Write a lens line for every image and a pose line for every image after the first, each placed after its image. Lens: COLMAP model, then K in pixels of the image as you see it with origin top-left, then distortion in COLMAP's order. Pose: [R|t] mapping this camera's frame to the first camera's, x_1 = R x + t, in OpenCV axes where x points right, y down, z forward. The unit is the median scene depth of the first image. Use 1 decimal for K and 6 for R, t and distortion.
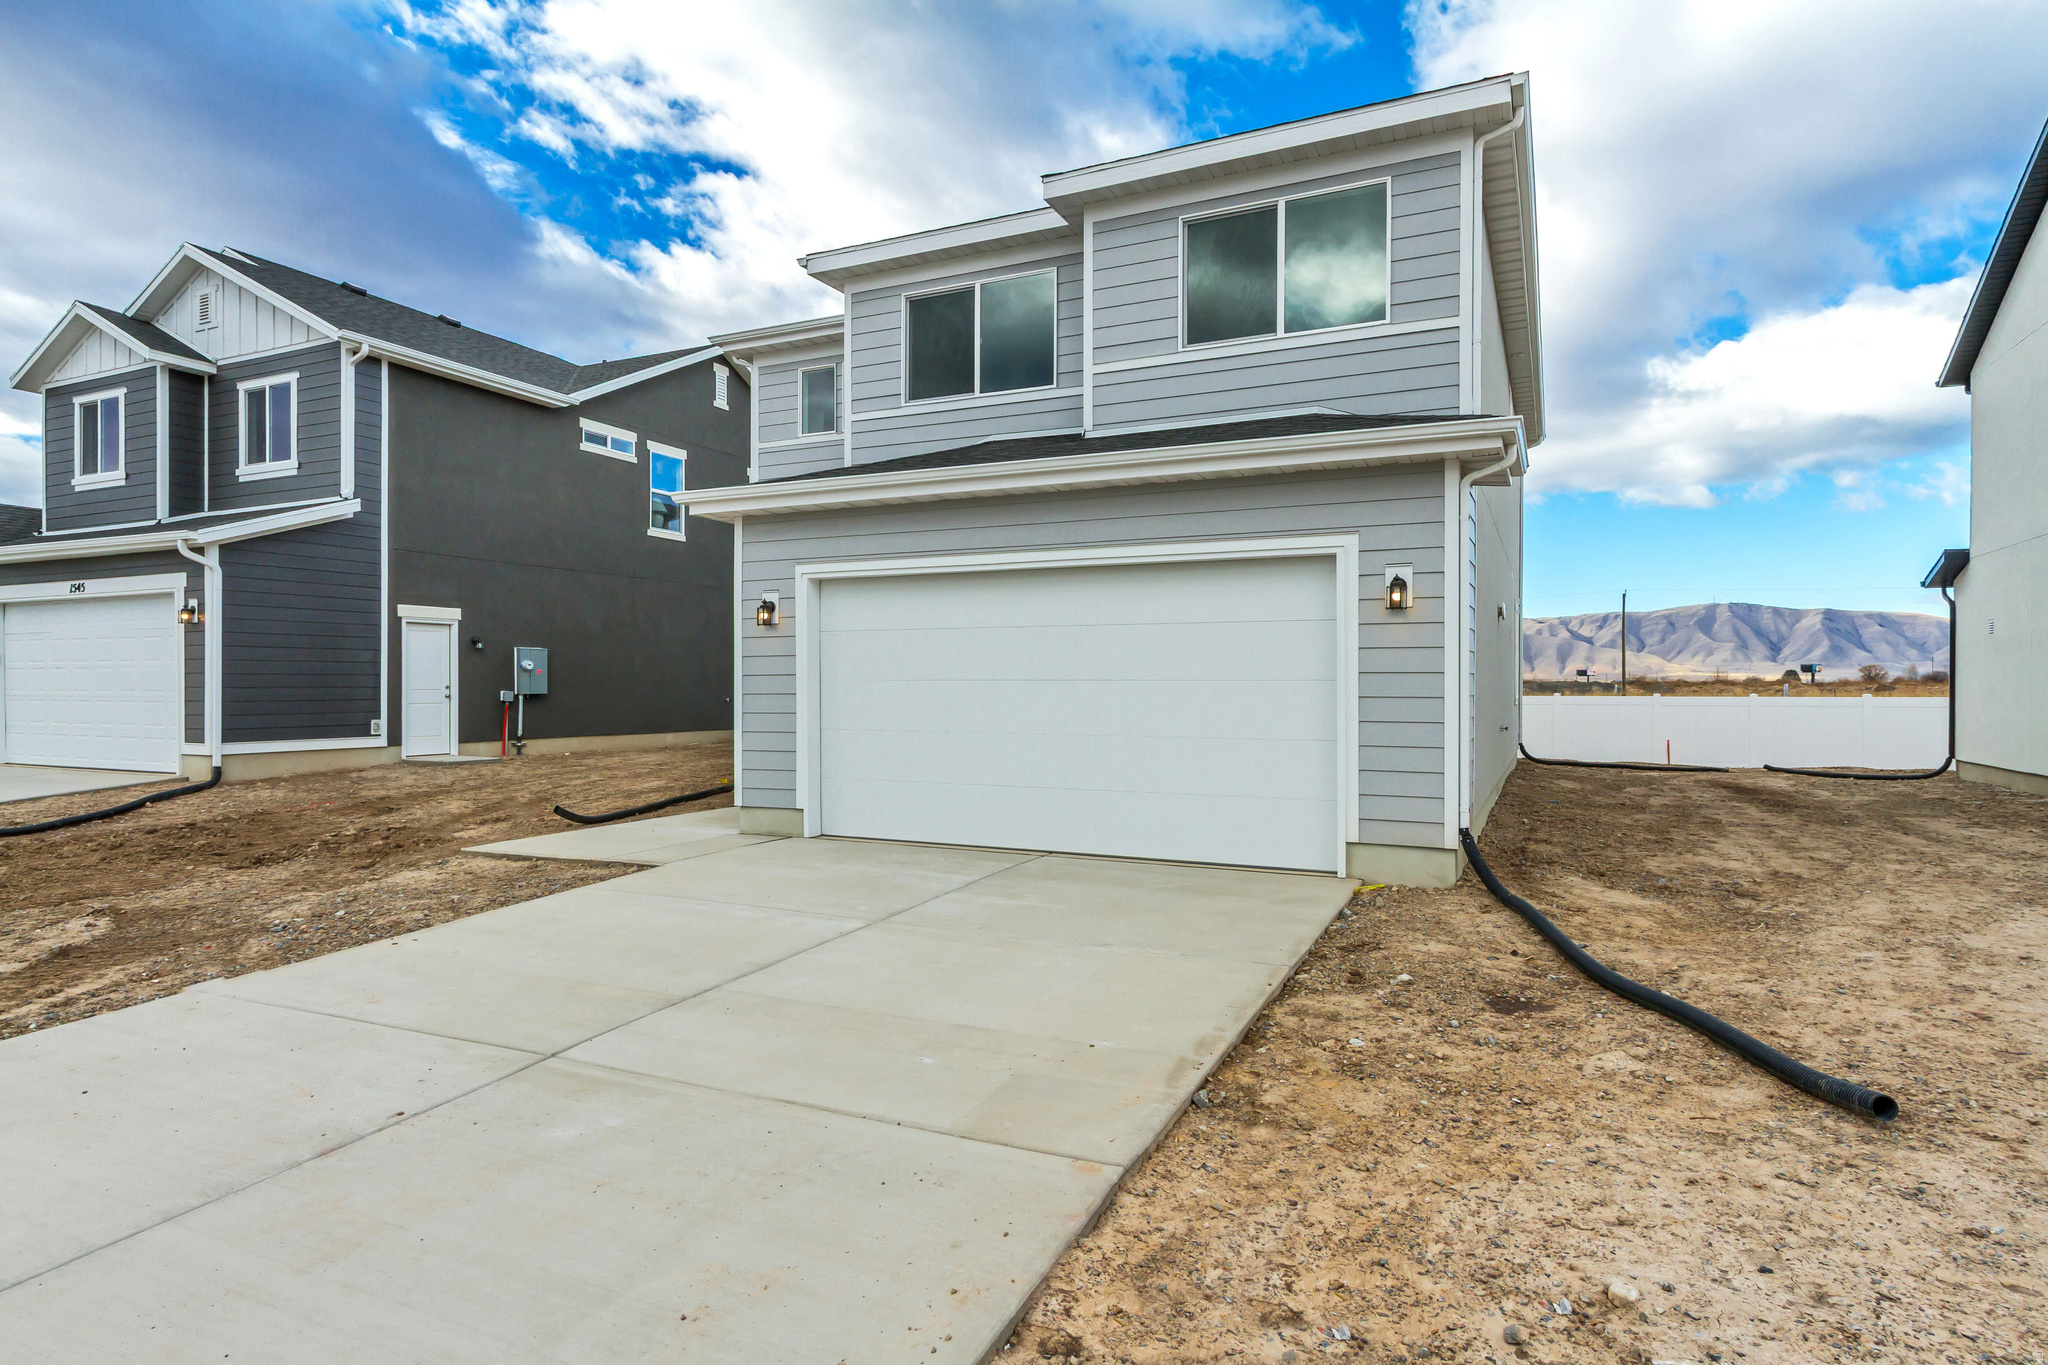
lens RADIAL K [[1118.2, 0, 1024.0], [0, 1118.2, 682.5], [0, 0, 1]] dist [0.017431, -0.000709]
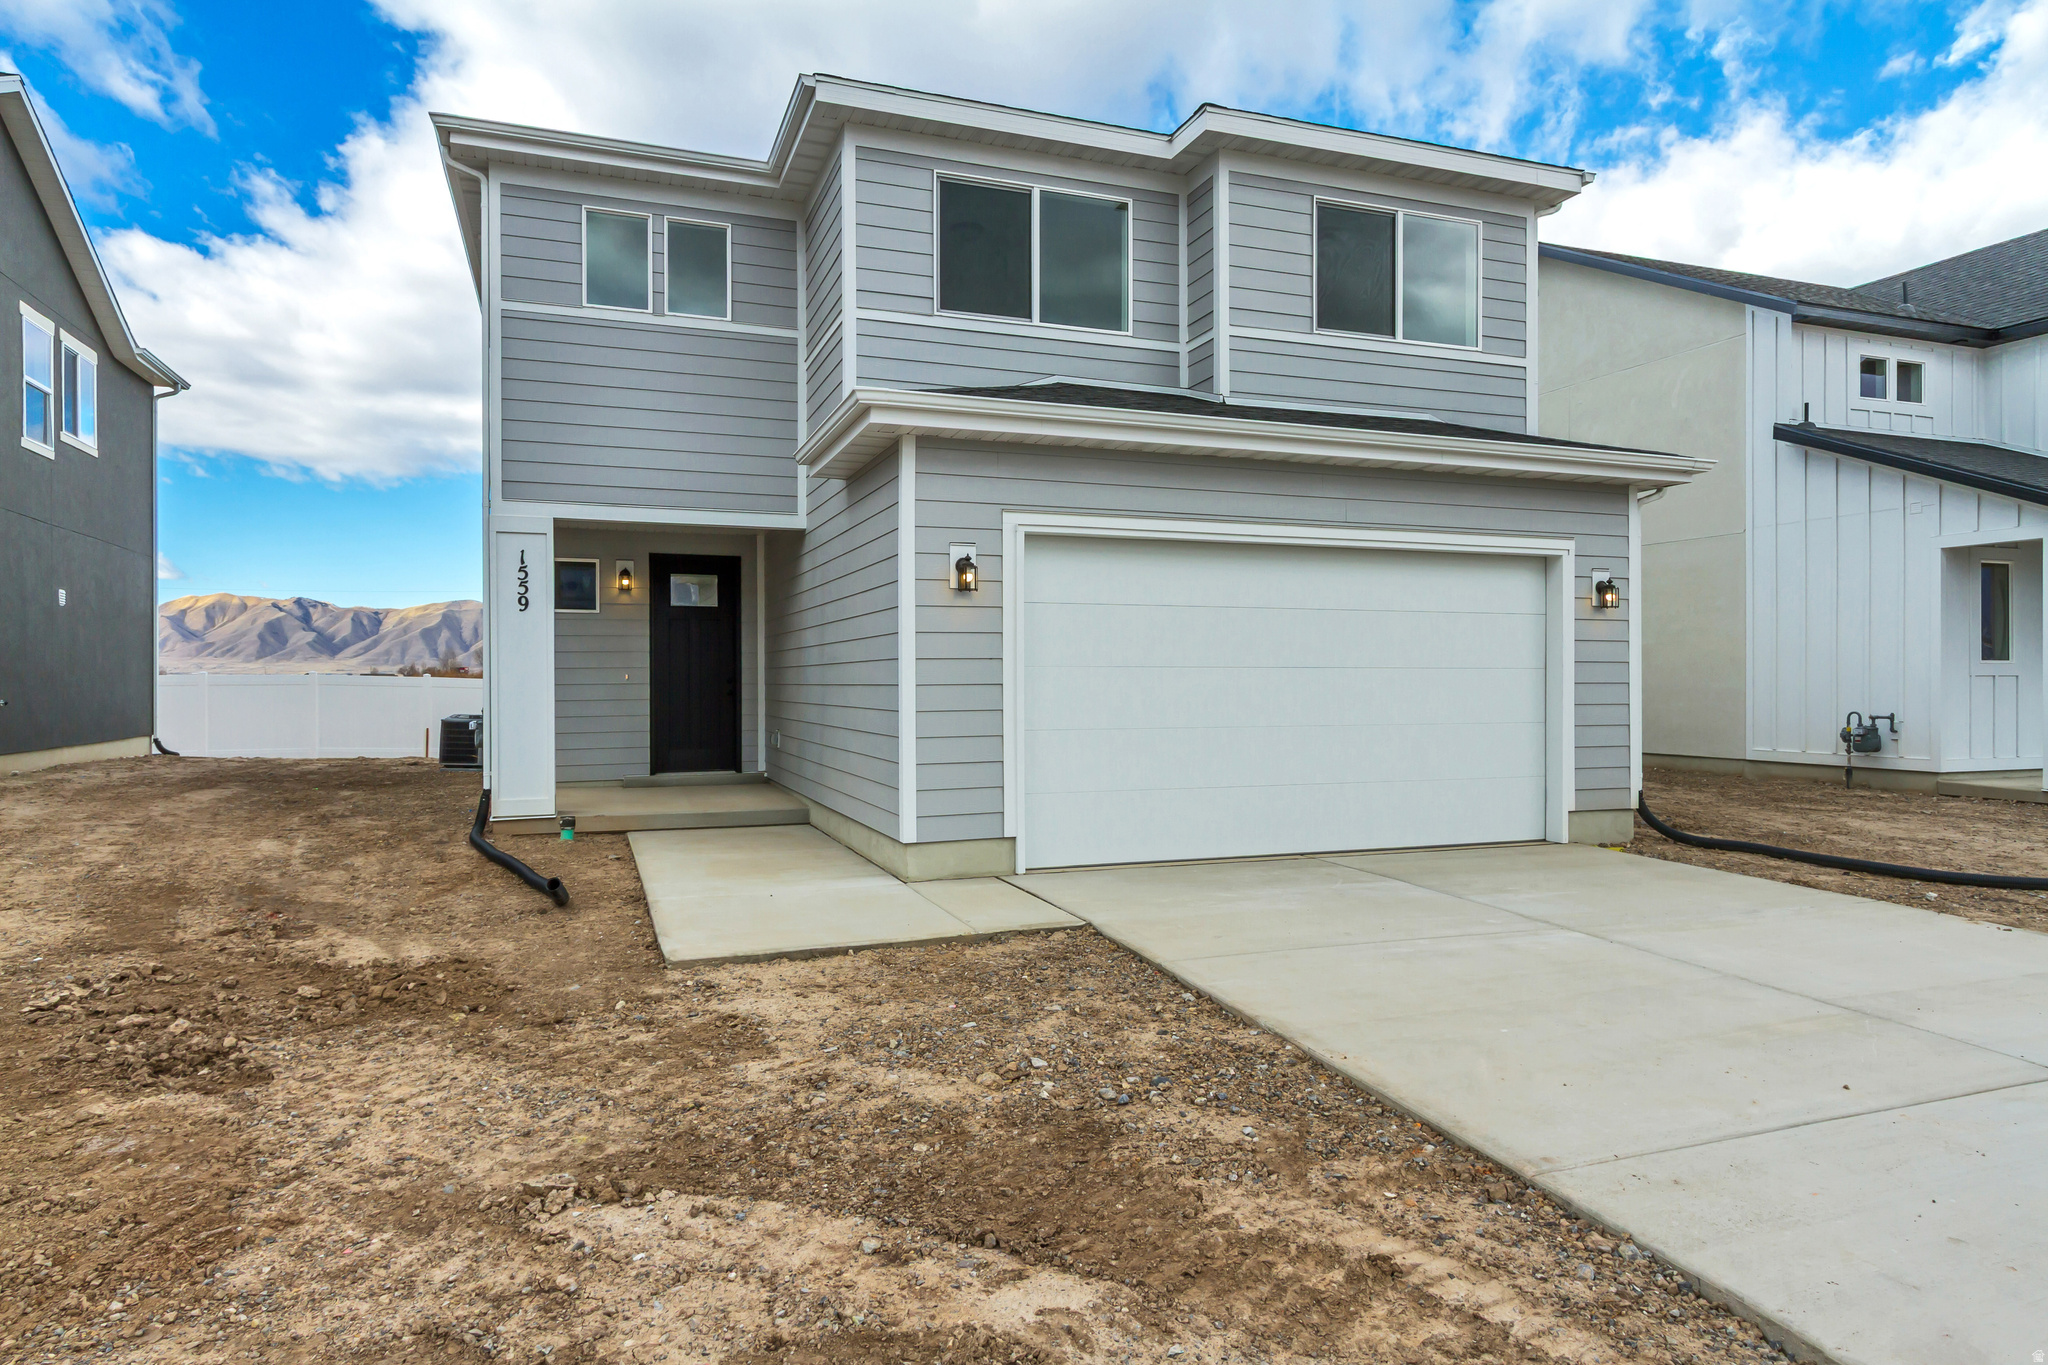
lens RADIAL K [[1225.1, 0, 1024.0], [0, 1225.1, 682.5], [0, 0, 1]] dist [-0.006468, -0.000089]
pose [[0.699797, -0.003858, 0.714331, -0.781464], [0.000816, 0.999989, 0.004602, 0.004983], [-0.714341, -0.002638, 0.699793, 0.418640]]
